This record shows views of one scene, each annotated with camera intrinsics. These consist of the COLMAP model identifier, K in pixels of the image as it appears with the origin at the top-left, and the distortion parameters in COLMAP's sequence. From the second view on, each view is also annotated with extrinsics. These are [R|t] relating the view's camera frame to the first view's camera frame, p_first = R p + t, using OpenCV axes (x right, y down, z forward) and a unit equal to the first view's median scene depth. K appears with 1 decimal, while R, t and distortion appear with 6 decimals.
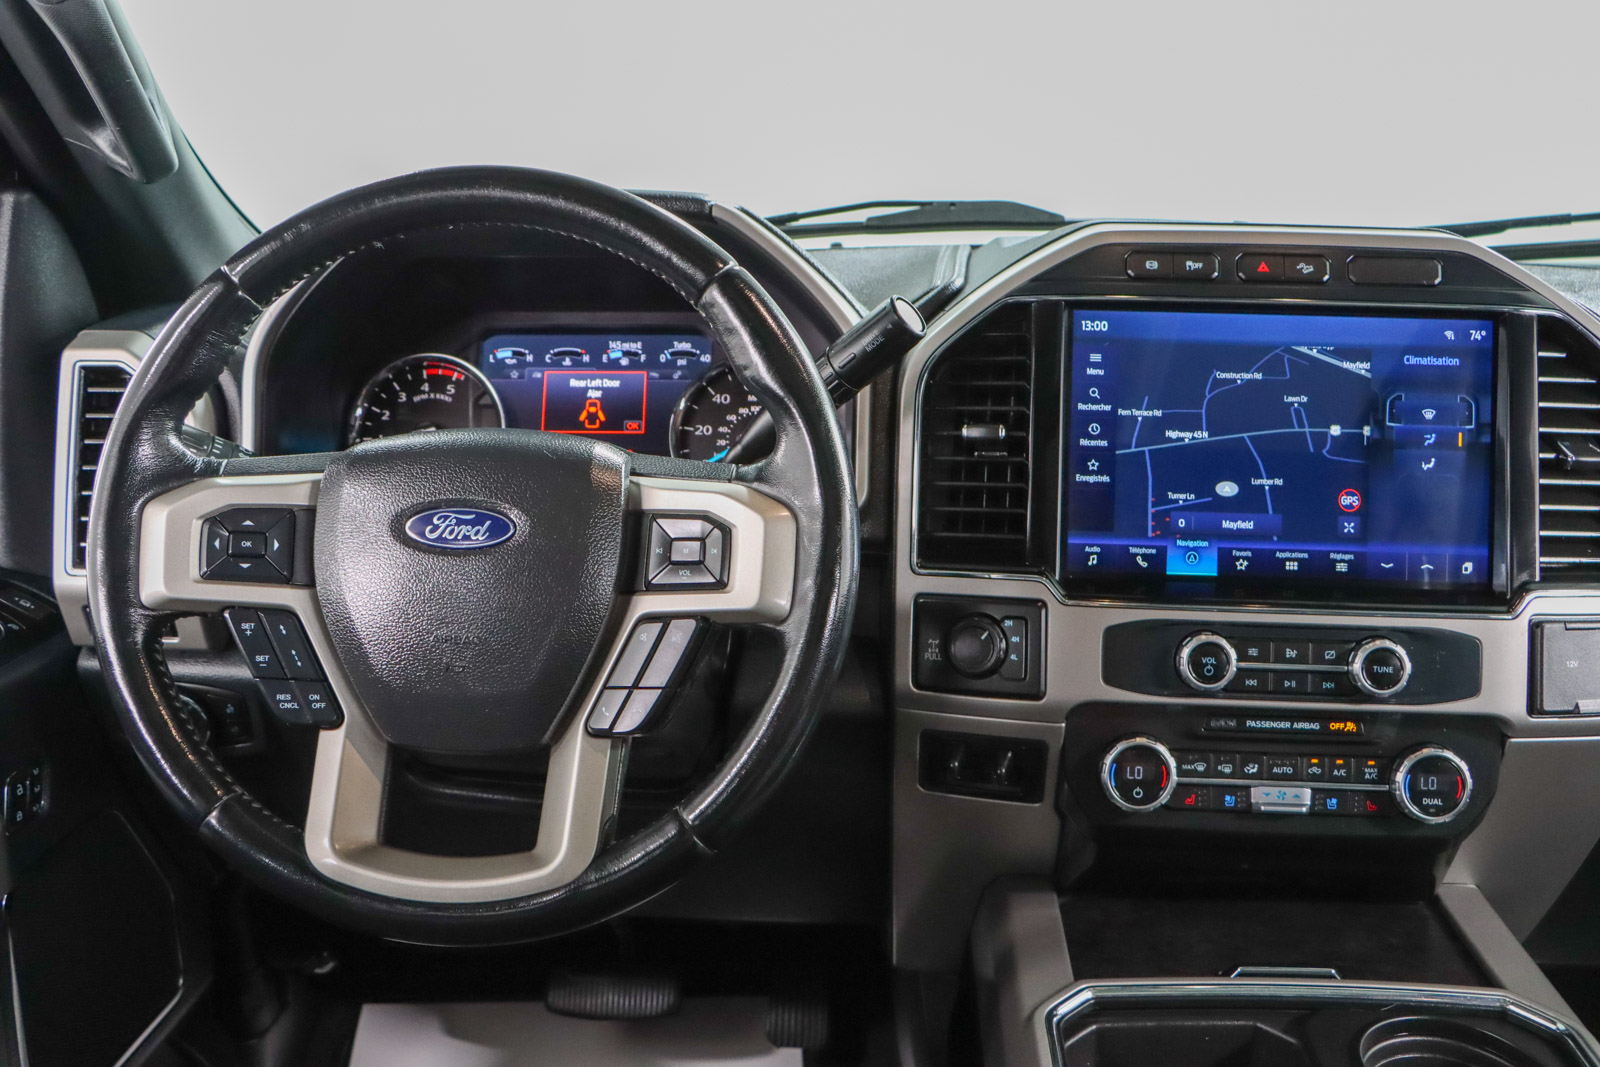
lens RADIAL K [[1613.0, 0, 801.3], [0, 1613.0, 540.5], [0, 0, 1]] dist [-0.056745, 0.000000]
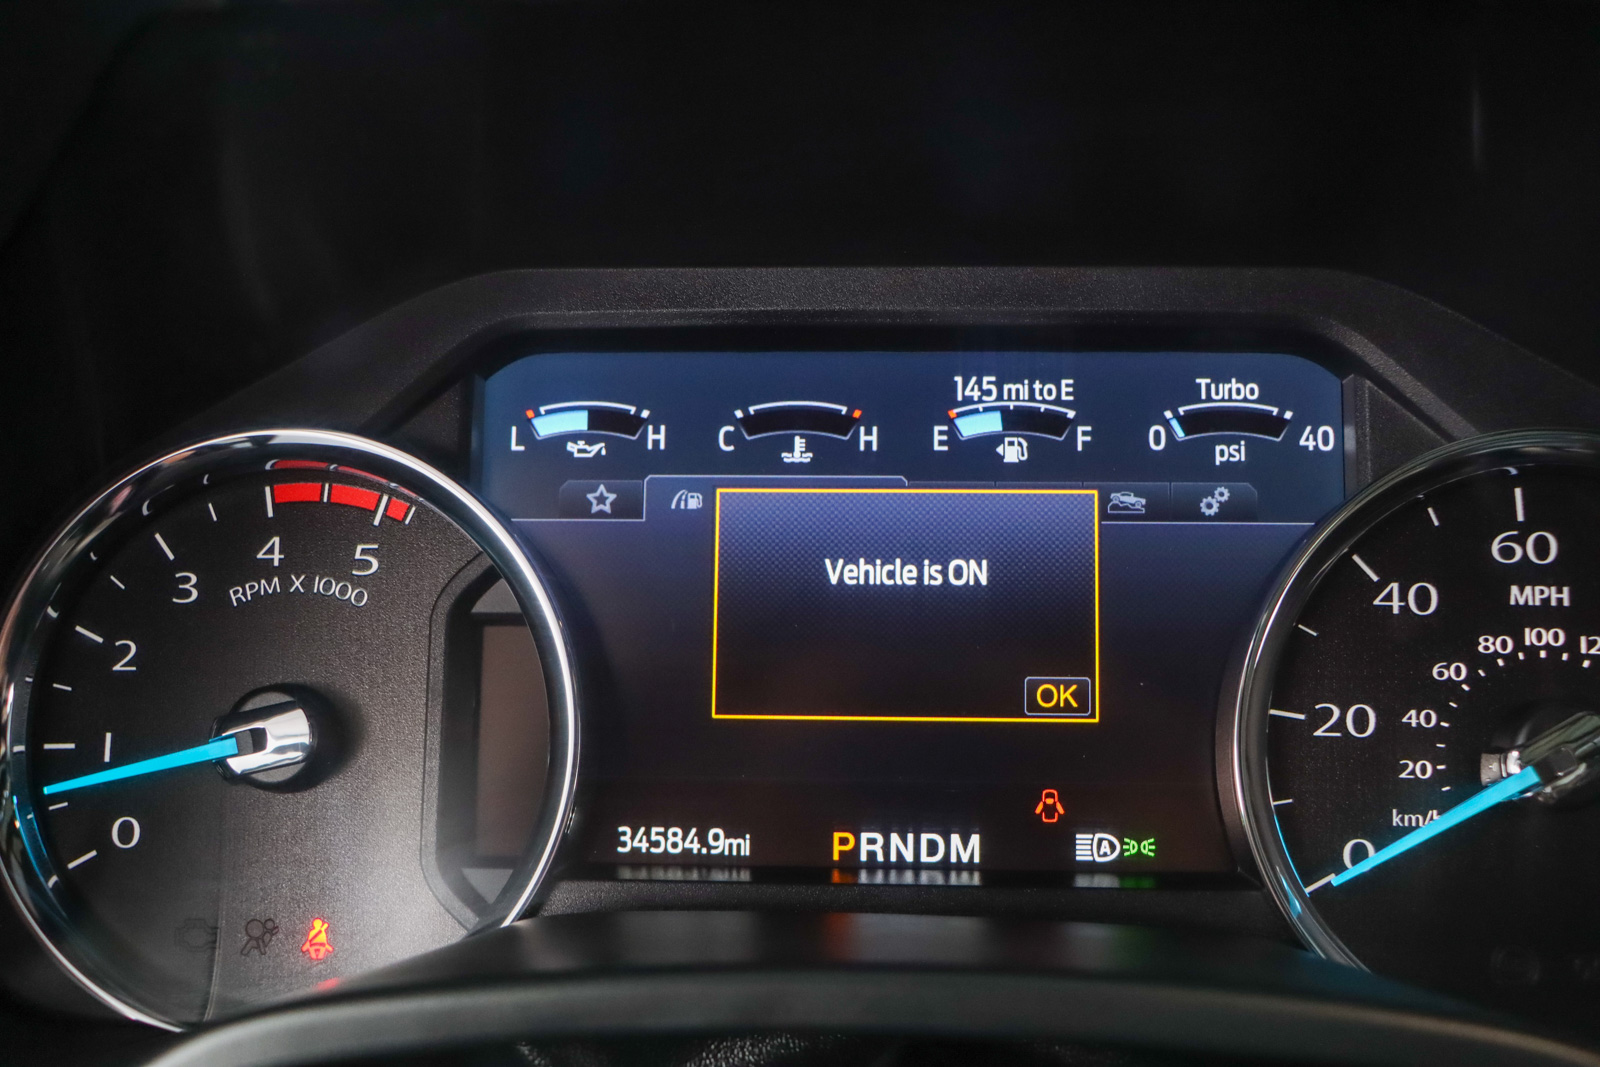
lens RADIAL K [[2023.4, 0, 799.9], [0, 2023.4, 535.6], [0, 0, 1]] dist [-0.099267, 0.000000]
pose [[0.999931, -0.006331, 0.009847, -0.149063], [0.006398, 0.999956, -0.006796, -0.094922], [-0.009804, 0.006859, 0.999928, 0.663728]]
